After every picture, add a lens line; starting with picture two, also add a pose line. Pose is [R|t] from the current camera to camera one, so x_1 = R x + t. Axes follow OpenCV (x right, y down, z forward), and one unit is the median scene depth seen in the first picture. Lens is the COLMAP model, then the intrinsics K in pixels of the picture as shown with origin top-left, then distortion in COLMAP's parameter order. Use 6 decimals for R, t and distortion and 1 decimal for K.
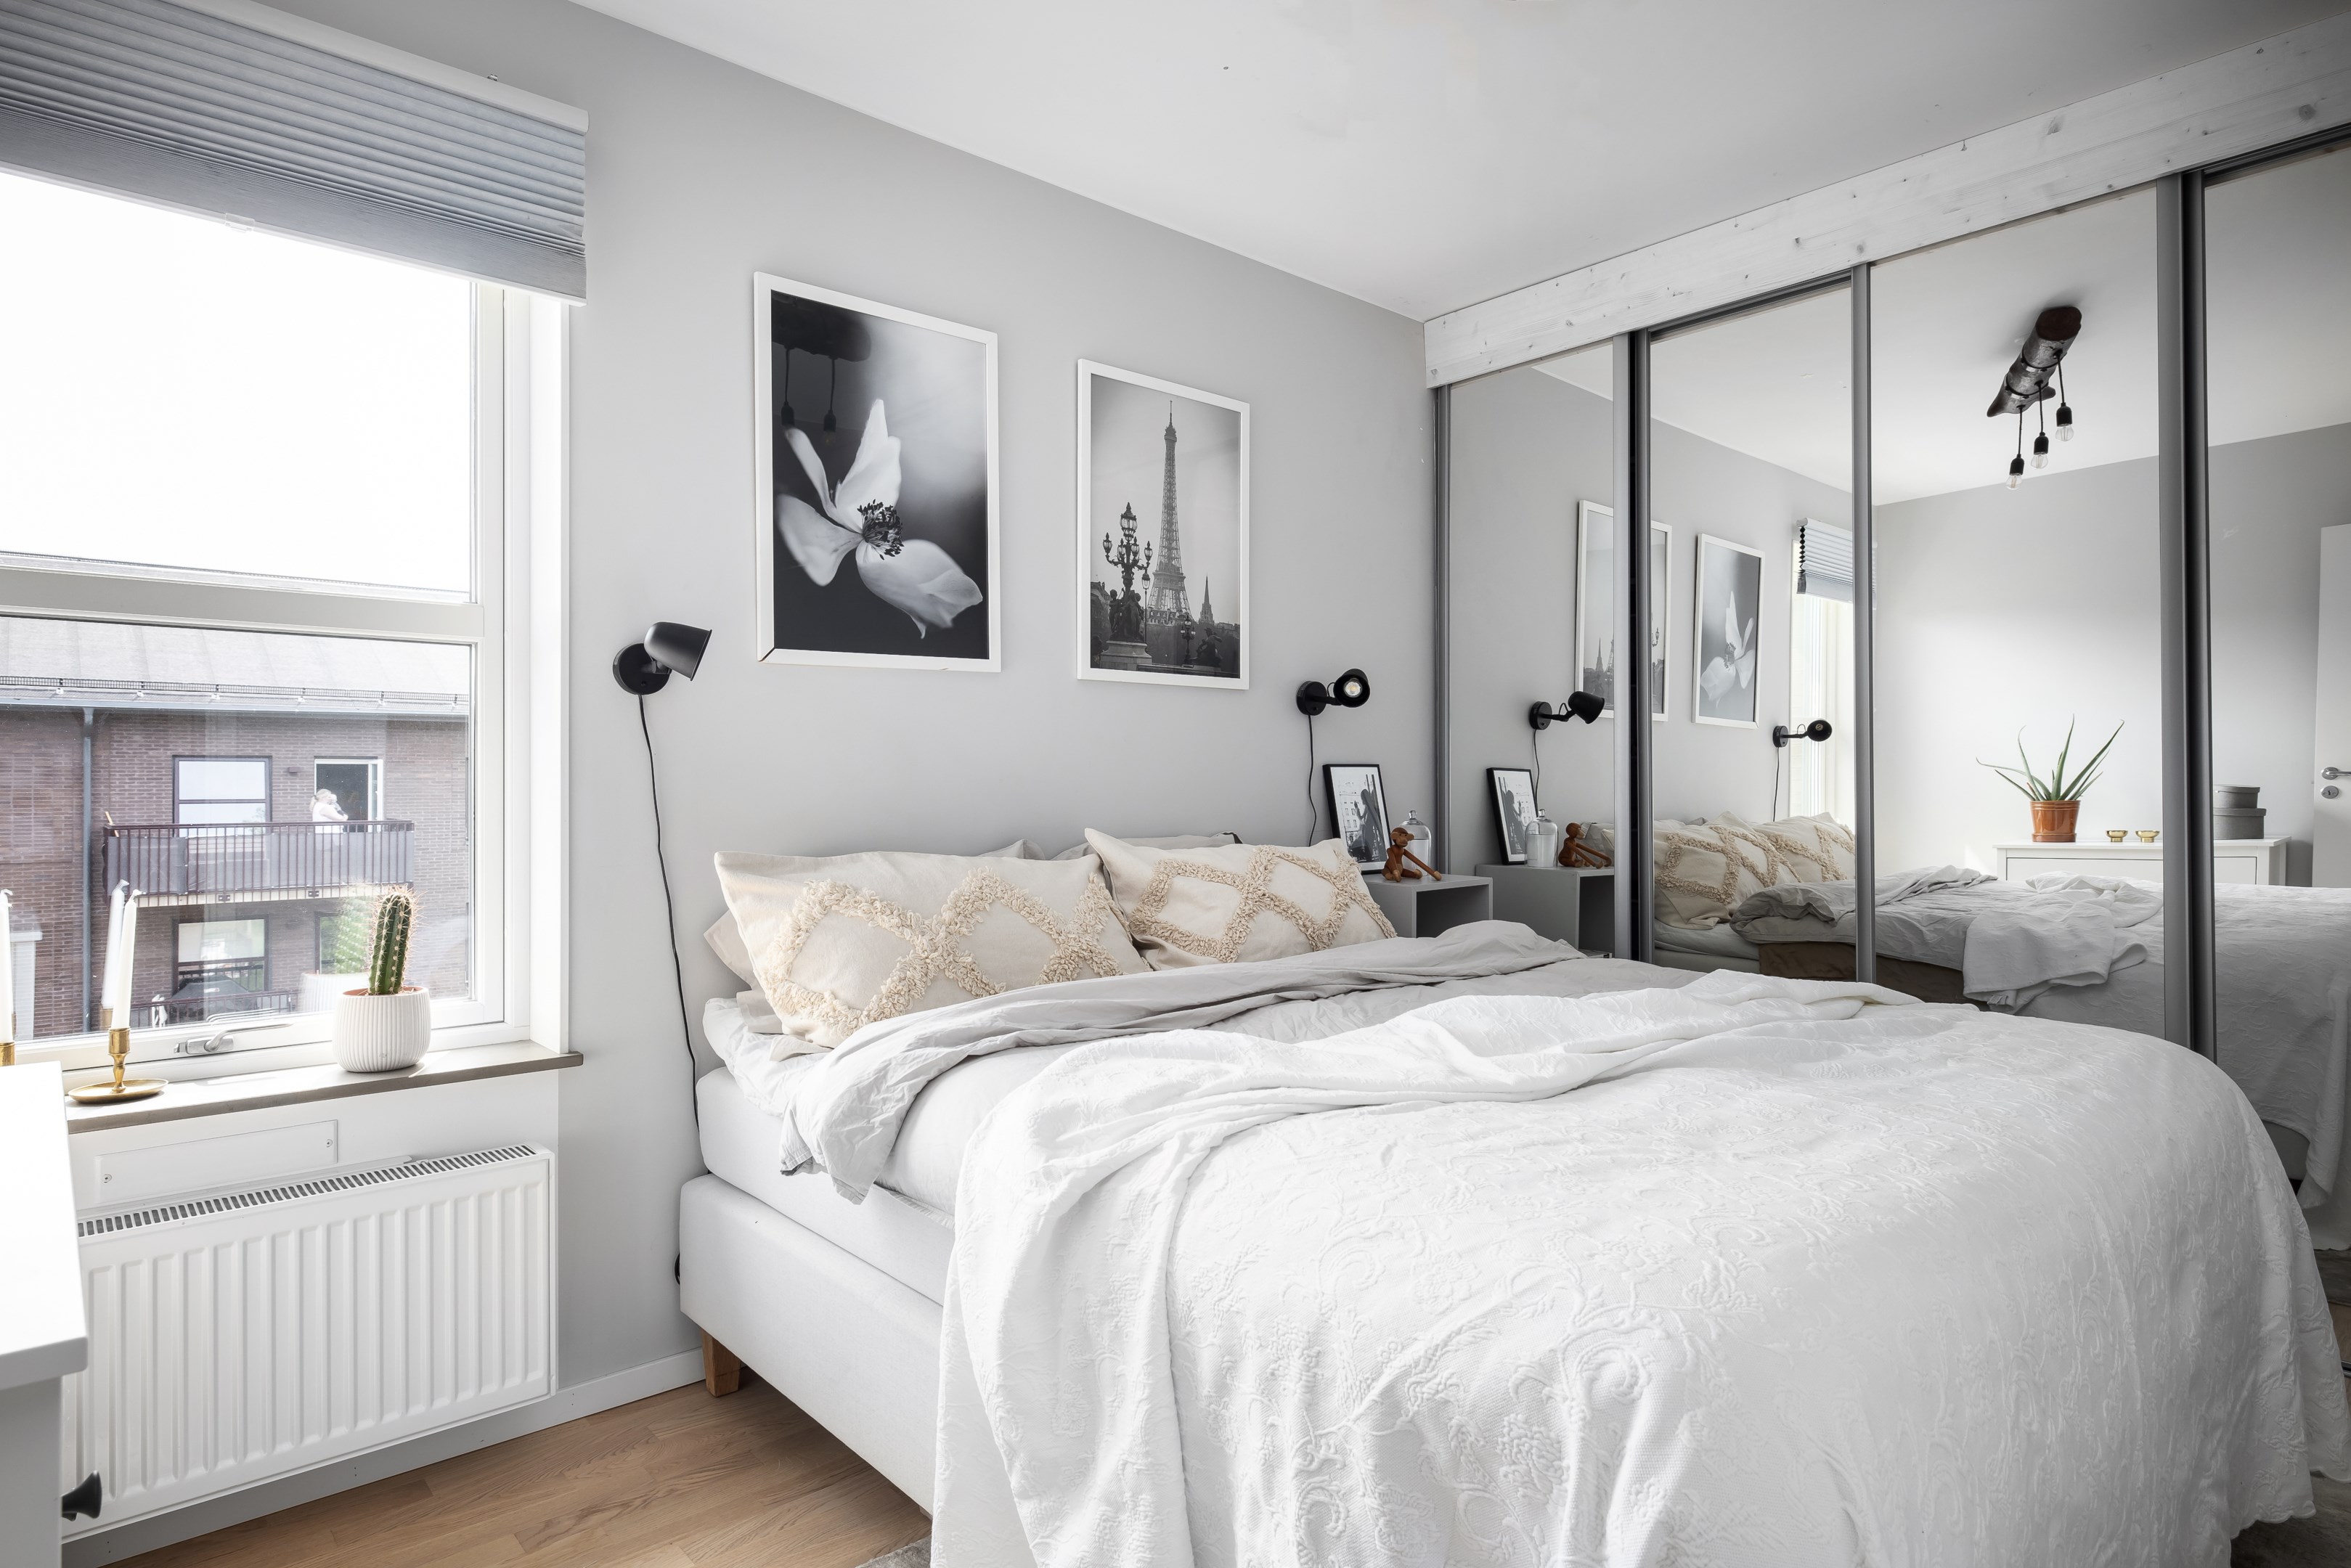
lens RADIAL K [[1259.1, 0, 1192.9], [0, 1259.1, 777.8], [0, 0, 1]] dist [-0.021101, -0.000958]
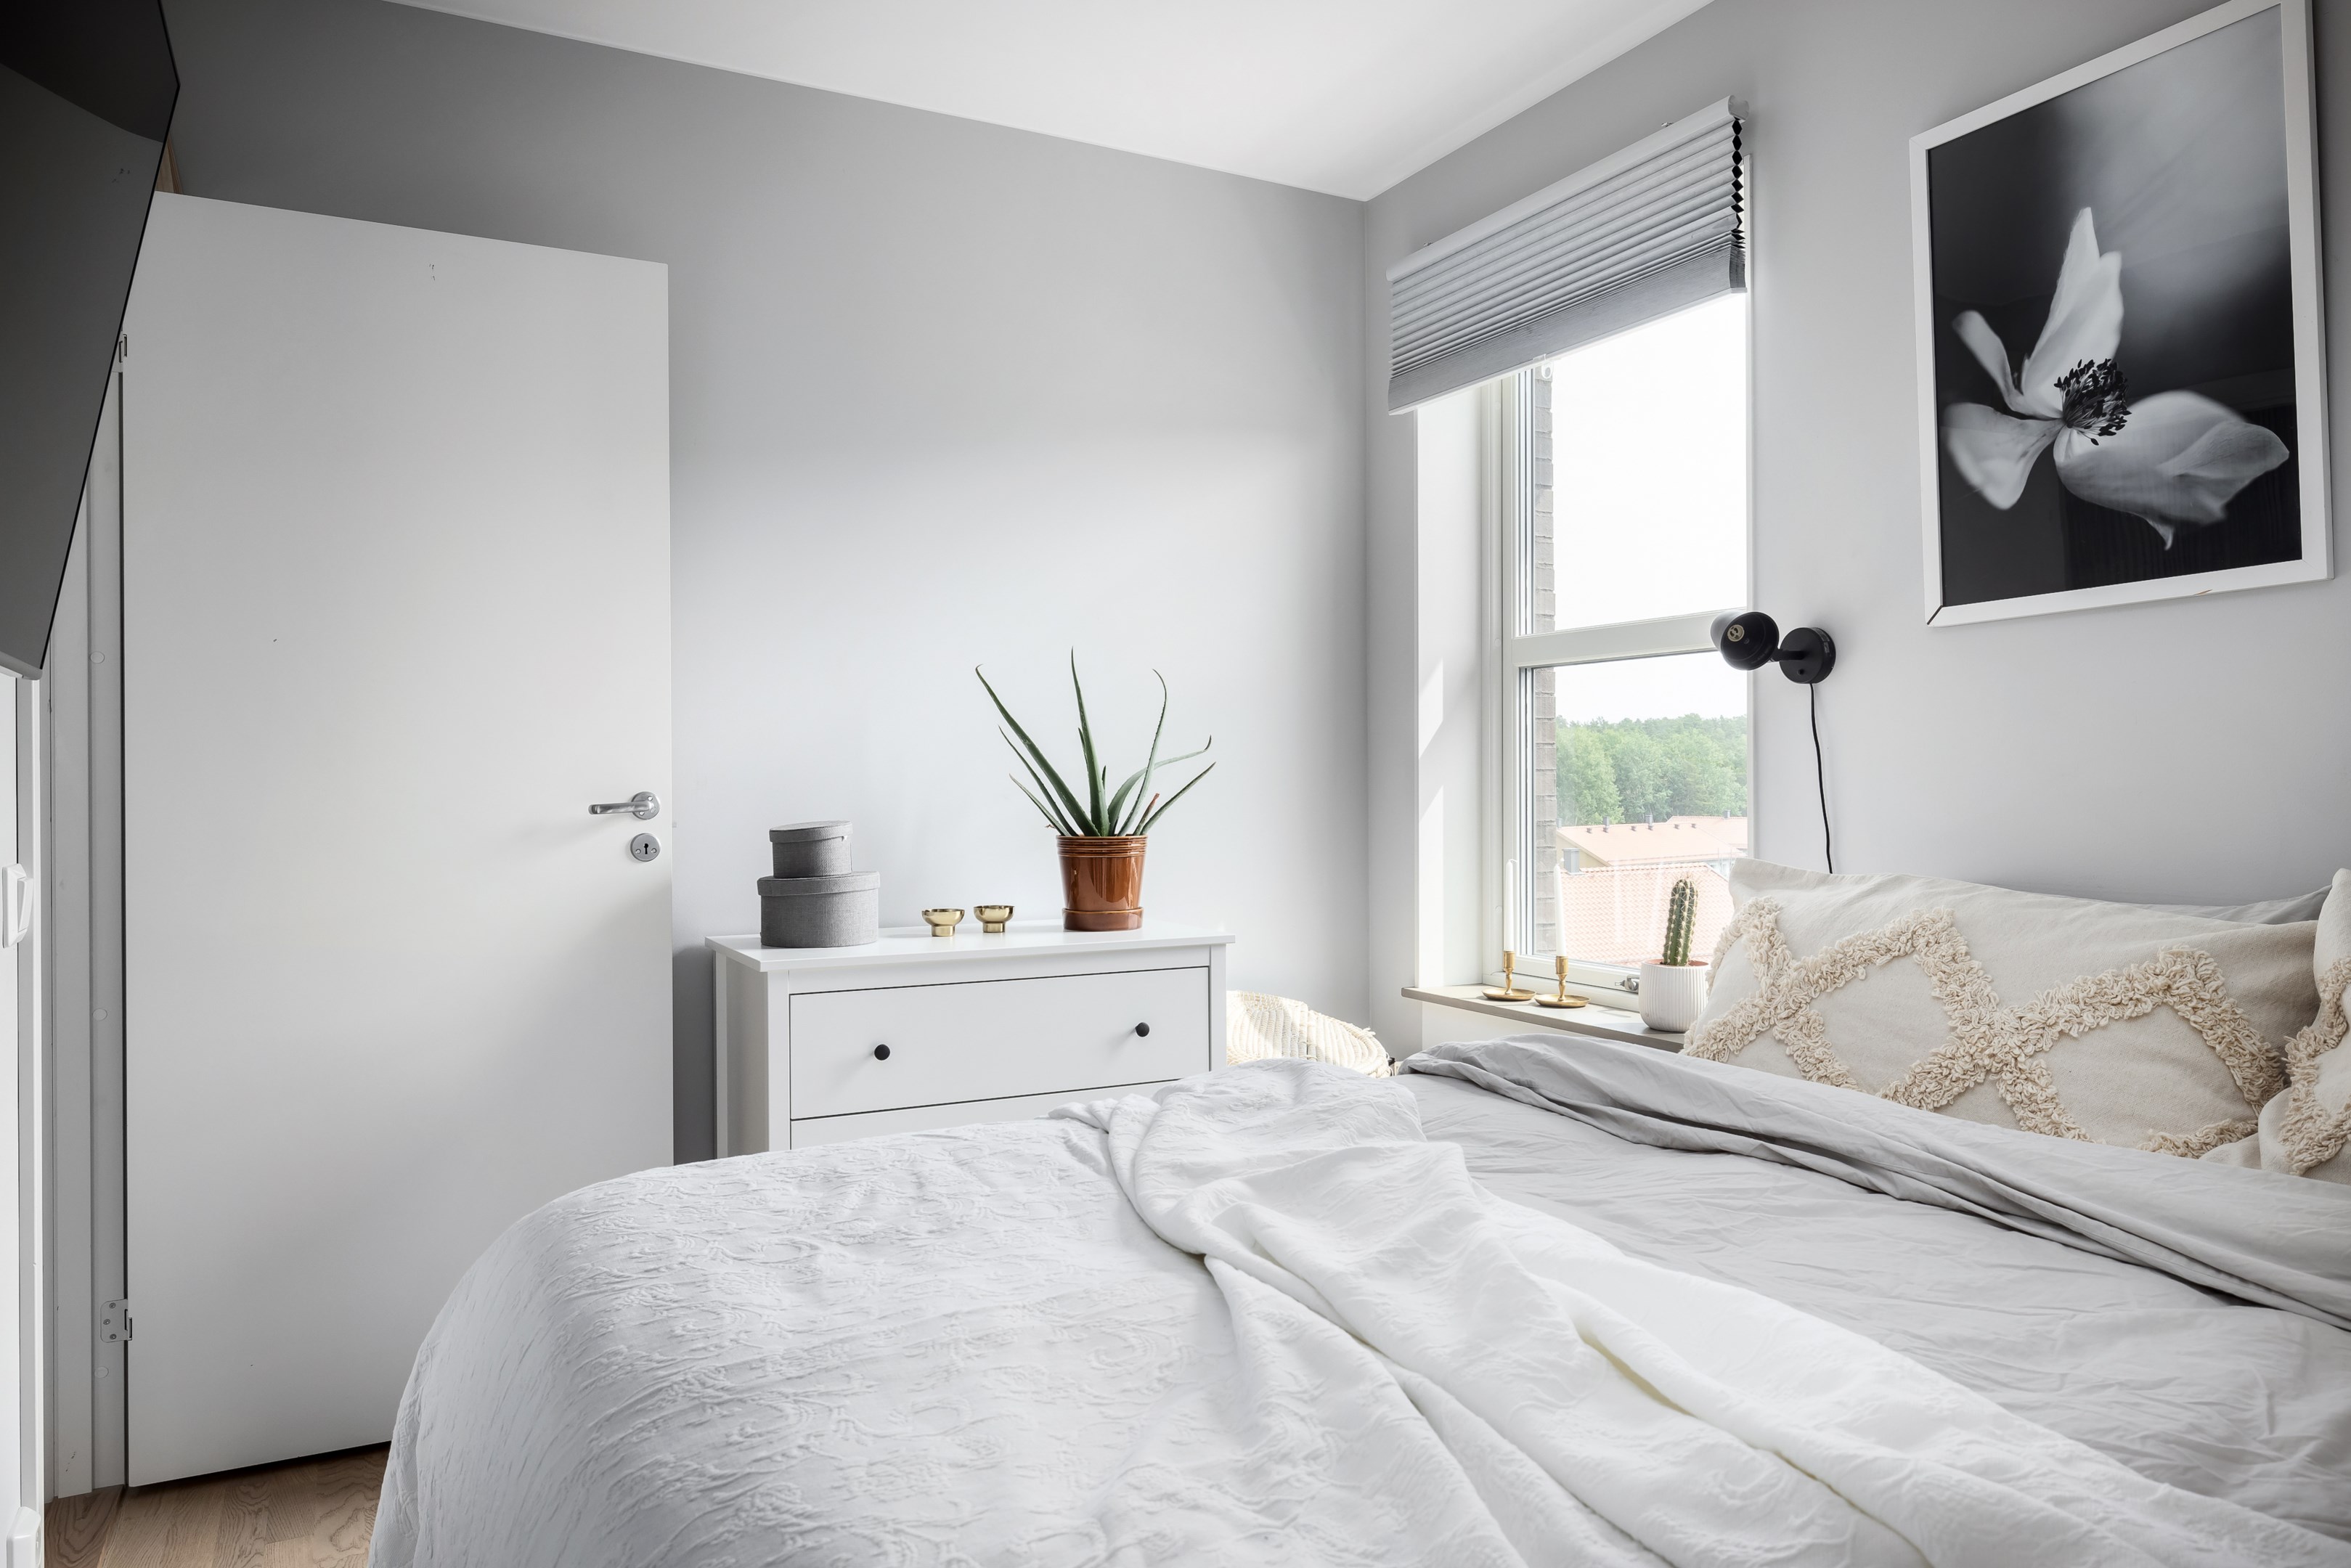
lens RADIAL K [[1550.5, 0, 1178.2], [0, 1550.5, 773.1], [0, 0, 1]] dist [-0.005624, -0.000733]
pose [[-0.250608, 0.002040, -0.968087, 0.672756], [0.012479, 0.999922, -0.001123, -0.004742], [0.968008, -0.012362, -0.250613, 0.734782]]
